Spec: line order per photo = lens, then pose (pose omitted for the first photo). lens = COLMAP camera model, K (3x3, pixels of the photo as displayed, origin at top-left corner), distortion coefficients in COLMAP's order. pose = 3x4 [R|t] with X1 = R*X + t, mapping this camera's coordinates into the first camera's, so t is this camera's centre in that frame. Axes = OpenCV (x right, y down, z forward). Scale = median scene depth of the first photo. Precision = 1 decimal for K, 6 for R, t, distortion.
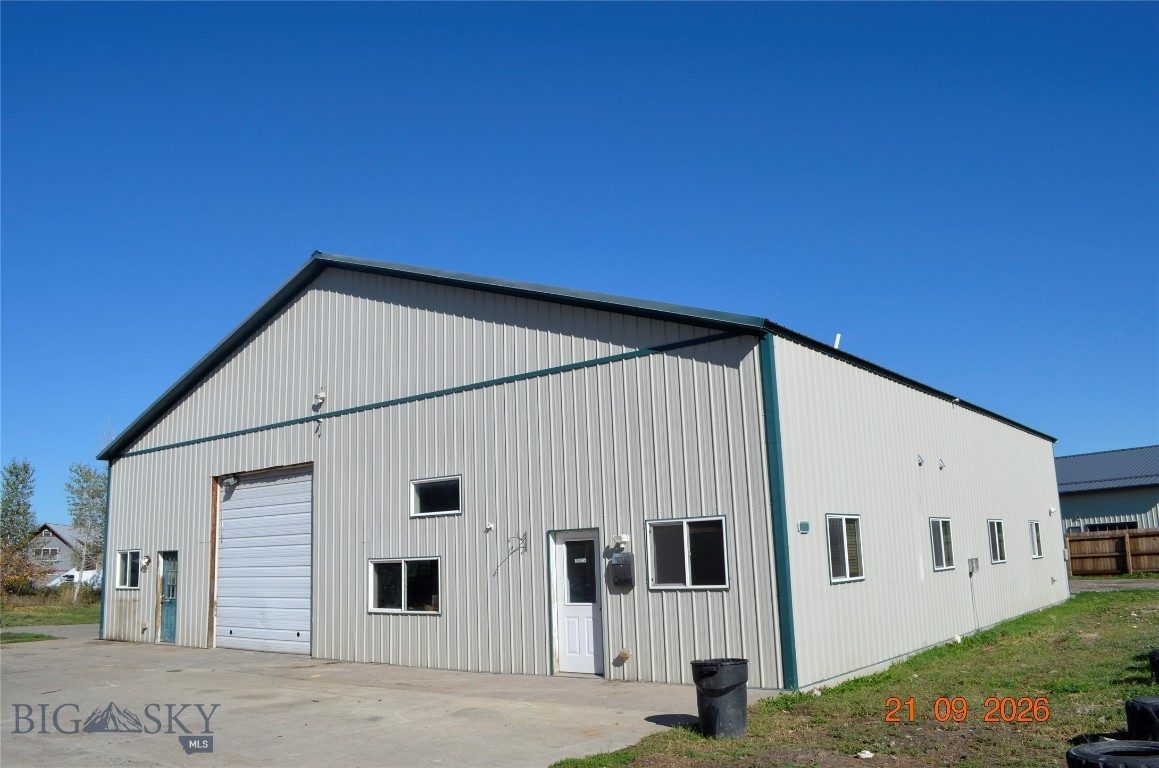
lens RADIAL K [[899.6, 0, 571.2], [0, 899.6, 388.5], [0, 0, 1]] dist [-0.096292, 0.018248]
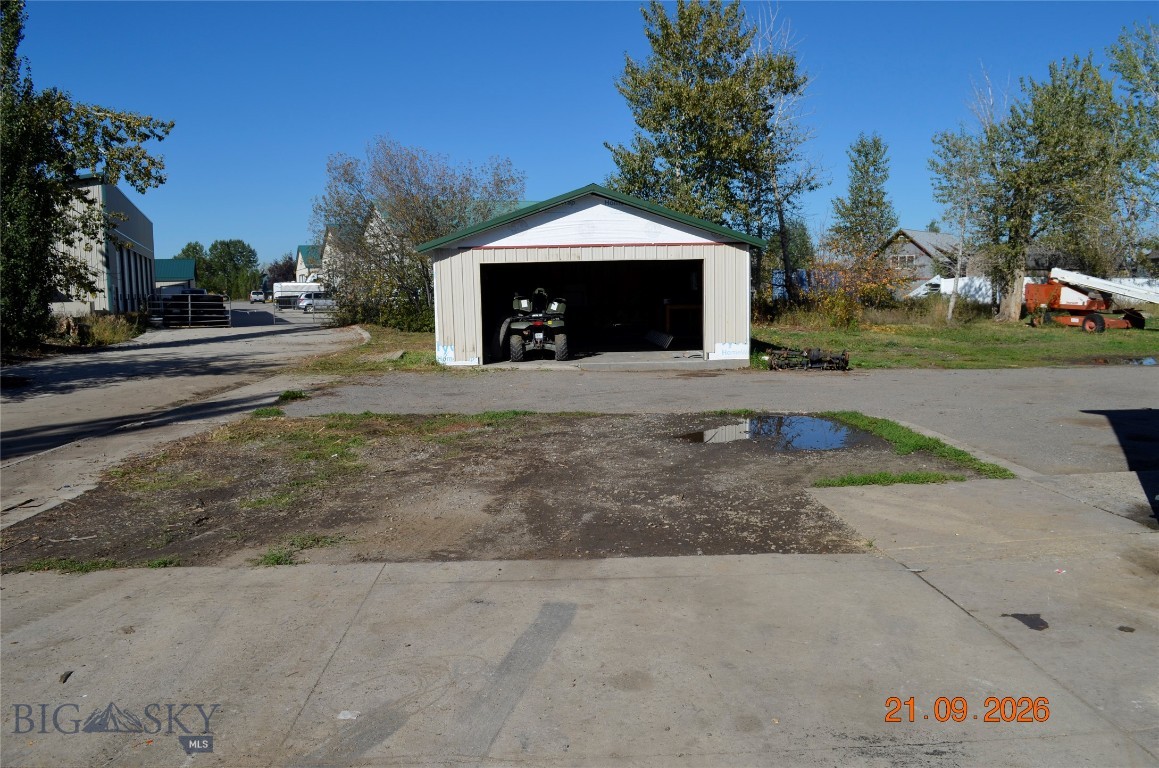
lens RADIAL K [[899.6, 0, 605.9], [0, 899.6, 383.1], [0, 0, 1]] dist [-0.096292, 0.018248]
pose [[0.657287, 0.100860, -0.746861, -0.182672], [0.139428, 0.957623, 0.252029, 0.063229], [0.740630, -0.269789, 0.615370, 0.288279]]
